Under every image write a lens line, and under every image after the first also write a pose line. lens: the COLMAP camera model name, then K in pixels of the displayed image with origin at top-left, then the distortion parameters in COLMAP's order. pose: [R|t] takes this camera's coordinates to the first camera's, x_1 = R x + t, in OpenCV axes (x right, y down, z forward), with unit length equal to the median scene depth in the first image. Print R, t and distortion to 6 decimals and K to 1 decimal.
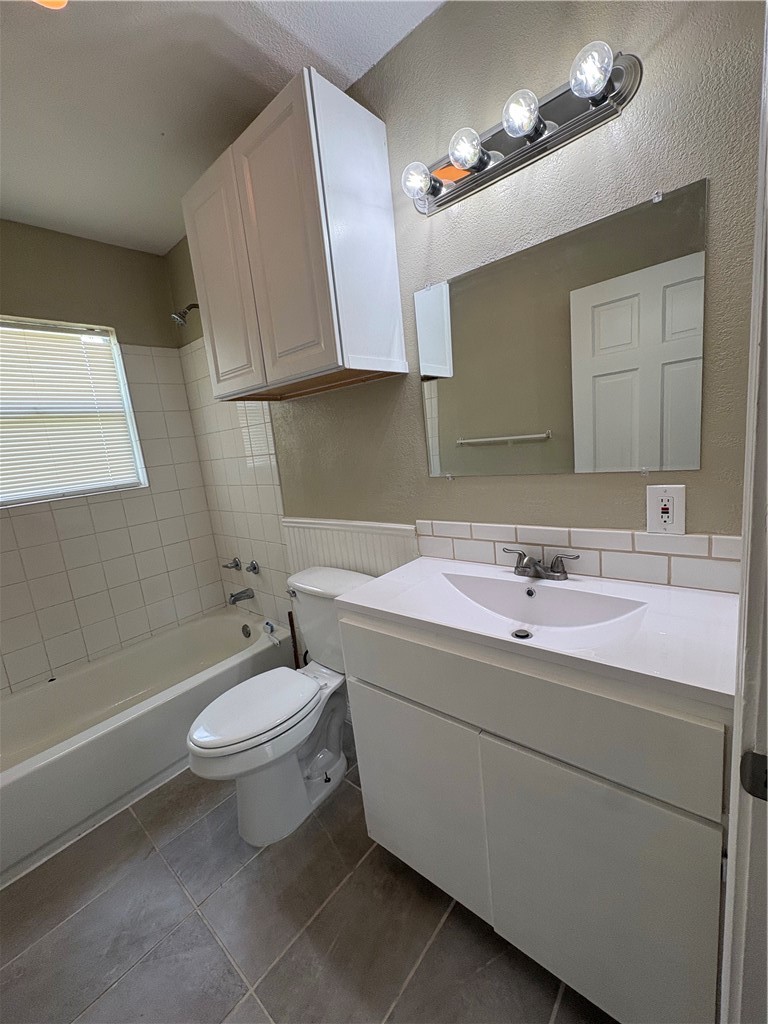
lens RADIAL K [[411.0, 0, 384.1], [0, 411.0, 508.9], [0, 0, 1]] dist [-0.000318, 0.000364]
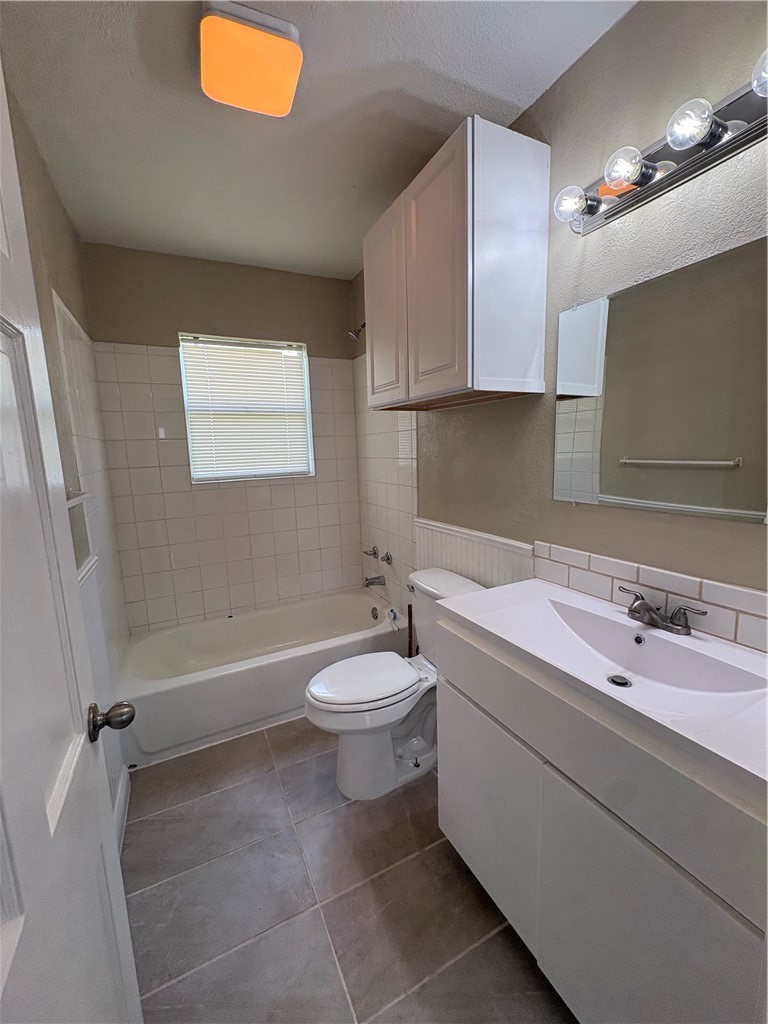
lens RADIAL K [[411.0, 0, 387.4], [0, 411.0, 509.5], [0, 0, 1]] dist [-0.000318, 0.000364]
pose [[0.923176, 0.132864, -0.360684, 0.095131], [-0.131408, 0.990913, 0.028680, -0.028067], [0.361217, 0.020920, 0.932247, -0.051500]]
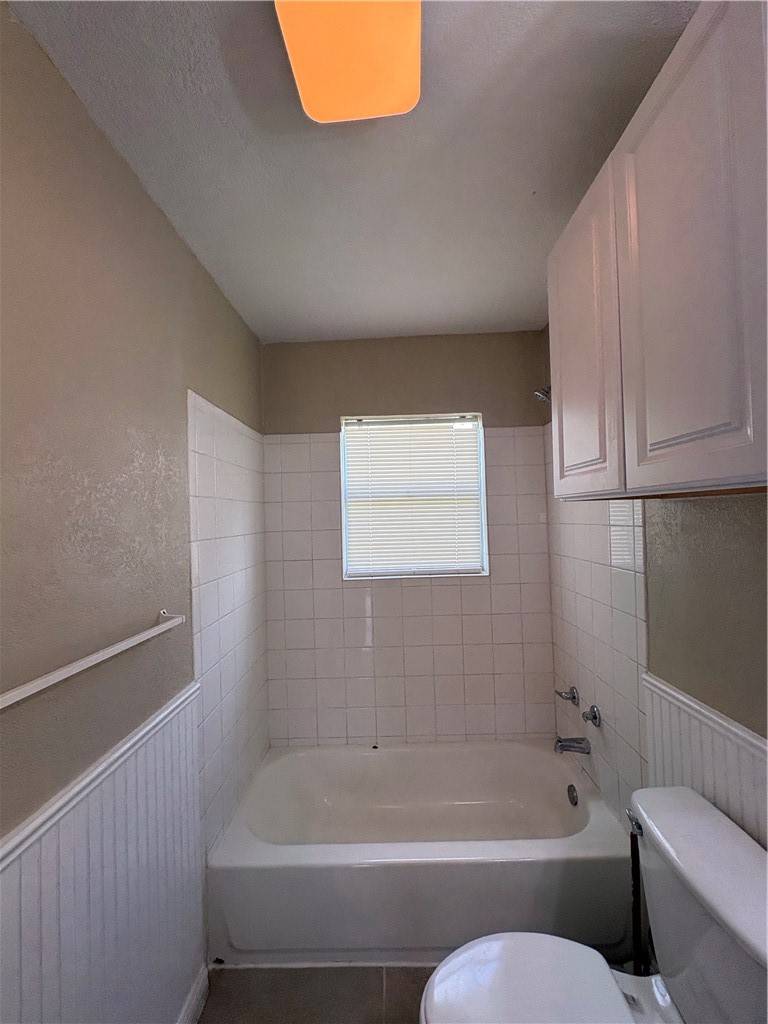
lens RADIAL K [[411.0, 0, 387.5], [0, 411.0, 507.1], [0, 0, 1]] dist [-0.000318, 0.000364]
pose [[0.639885, 0.070955, -0.765188, -0.038453], [-0.173108, 0.983445, -0.053567, -0.169818], [0.748719, 0.166737, 0.641575, 0.316260]]
